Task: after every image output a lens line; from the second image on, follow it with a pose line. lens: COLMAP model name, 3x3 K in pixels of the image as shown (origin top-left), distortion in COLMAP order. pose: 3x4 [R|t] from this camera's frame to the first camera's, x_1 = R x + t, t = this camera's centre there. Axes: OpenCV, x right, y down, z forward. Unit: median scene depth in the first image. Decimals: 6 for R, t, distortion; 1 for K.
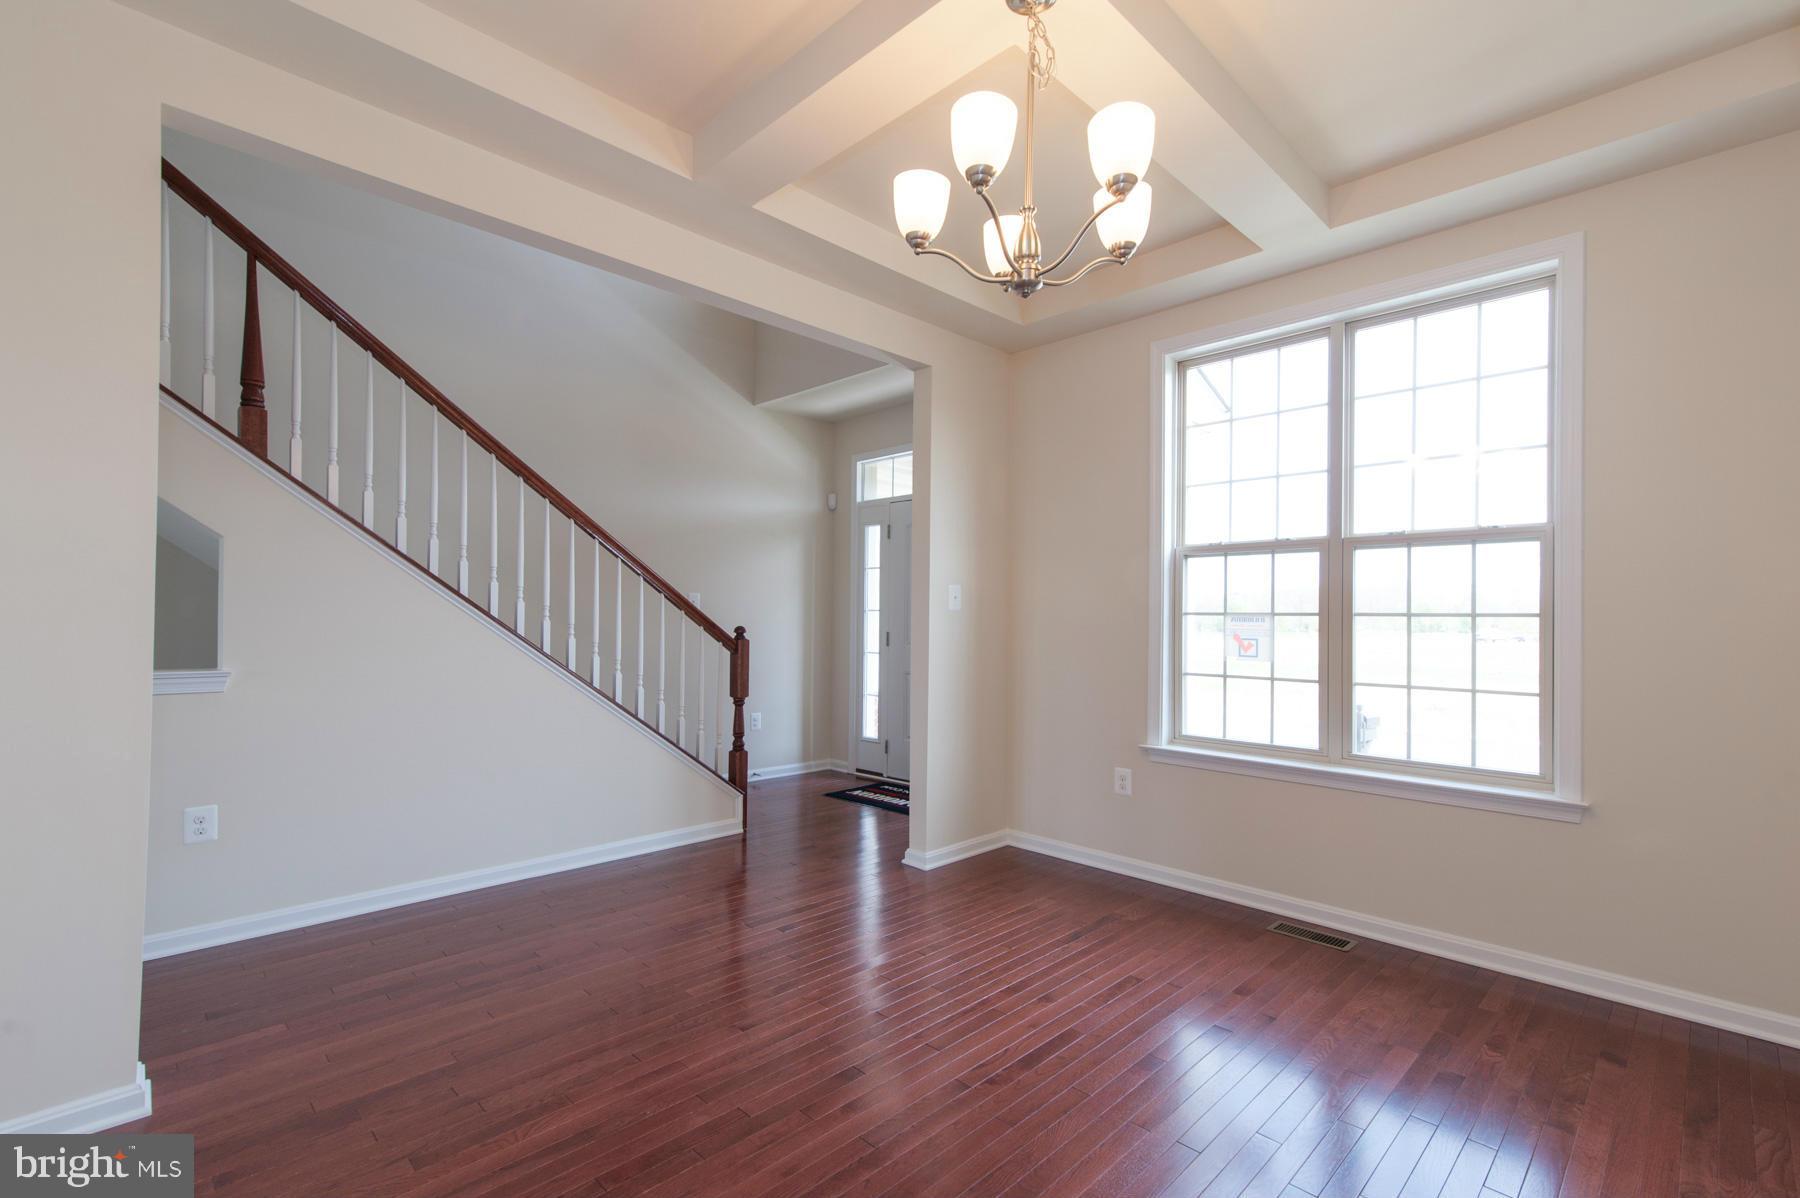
lens RADIAL K [[808.6, 0, 899.5], [0, 808.6, 613.9], [0, 0, 1]] dist [0.012401, -0.000428]
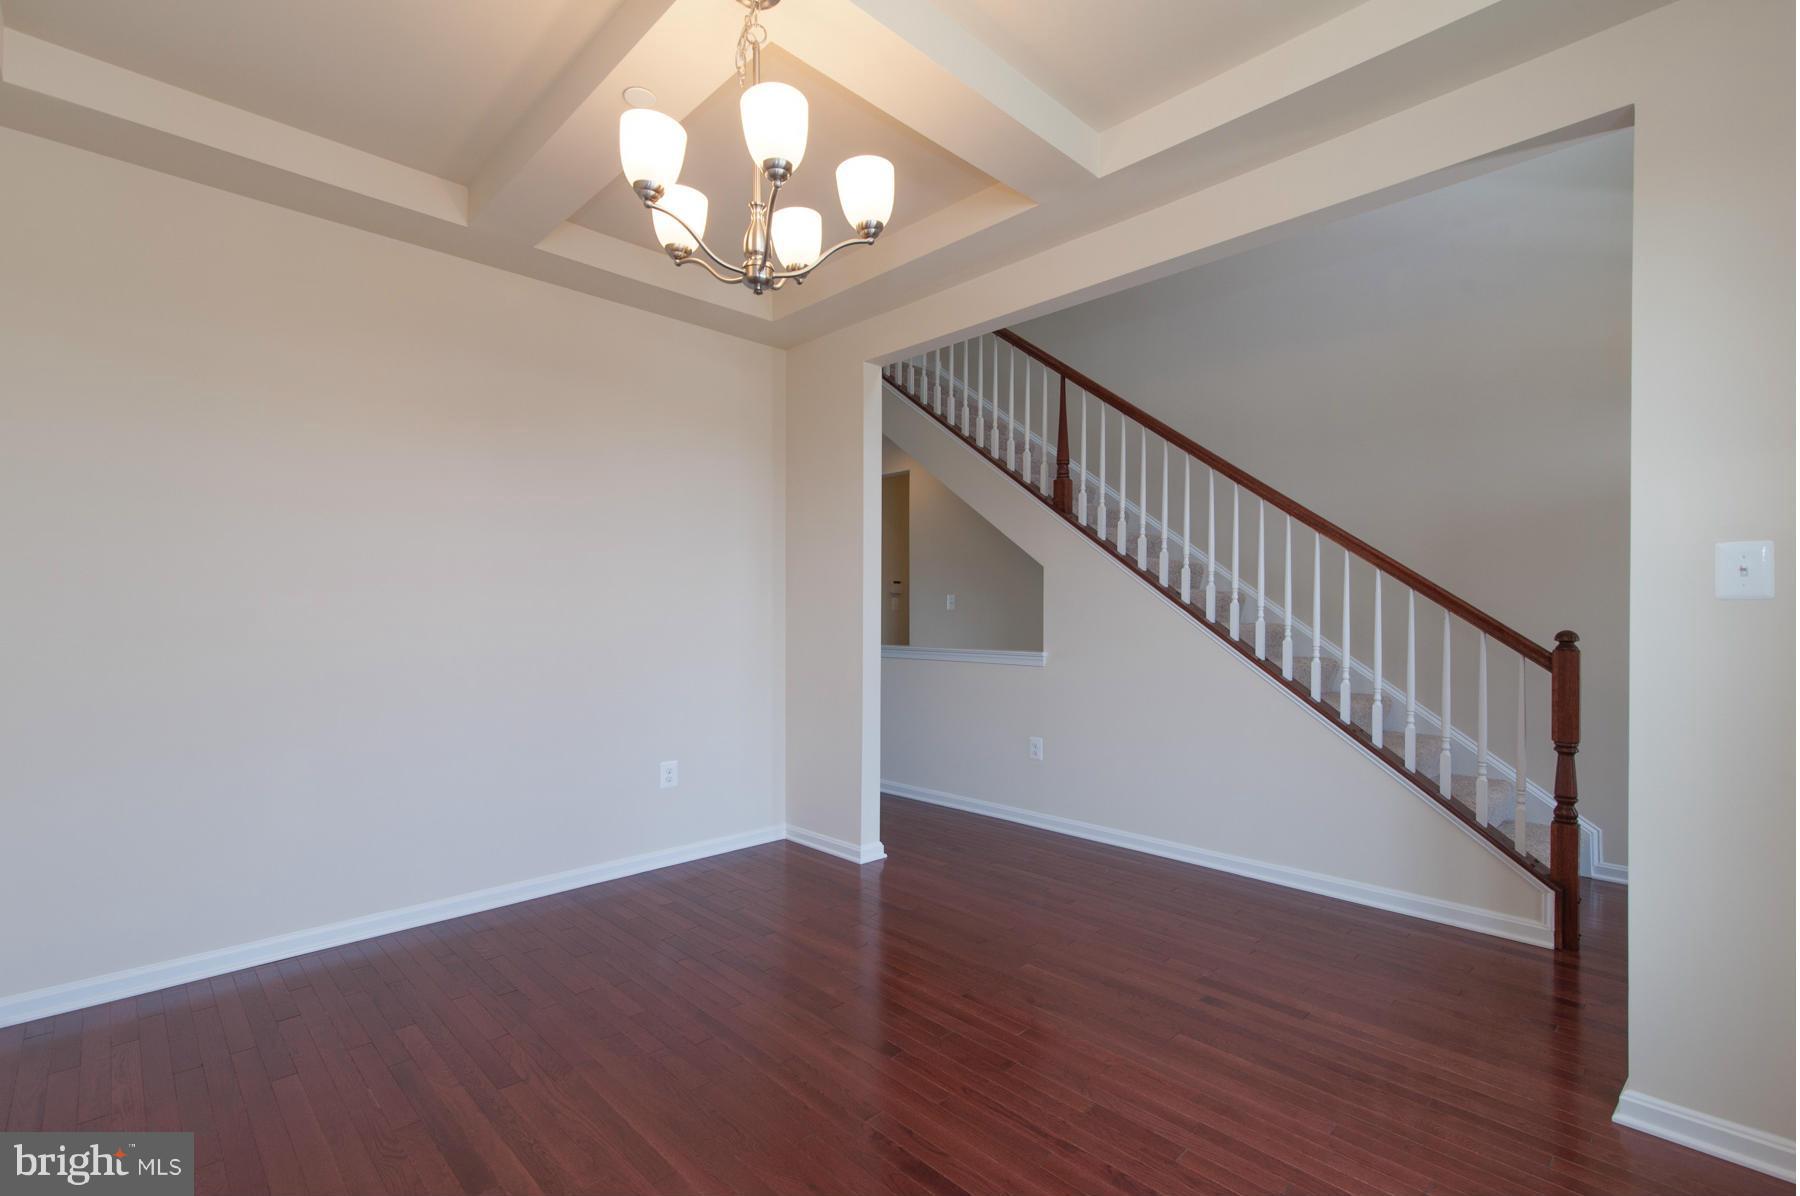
lens RADIAL K [[827.5, 0, 902.5], [0, 827.5, 617.0], [0, 0, 1]] dist [0.032186, -0.000079]
pose [[-0.003051, -0.006852, -0.999972, 1.432881], [0.000015, 0.999977, -0.006852, 0.023659], [0.999995, -0.000036, -0.003050, 1.411108]]
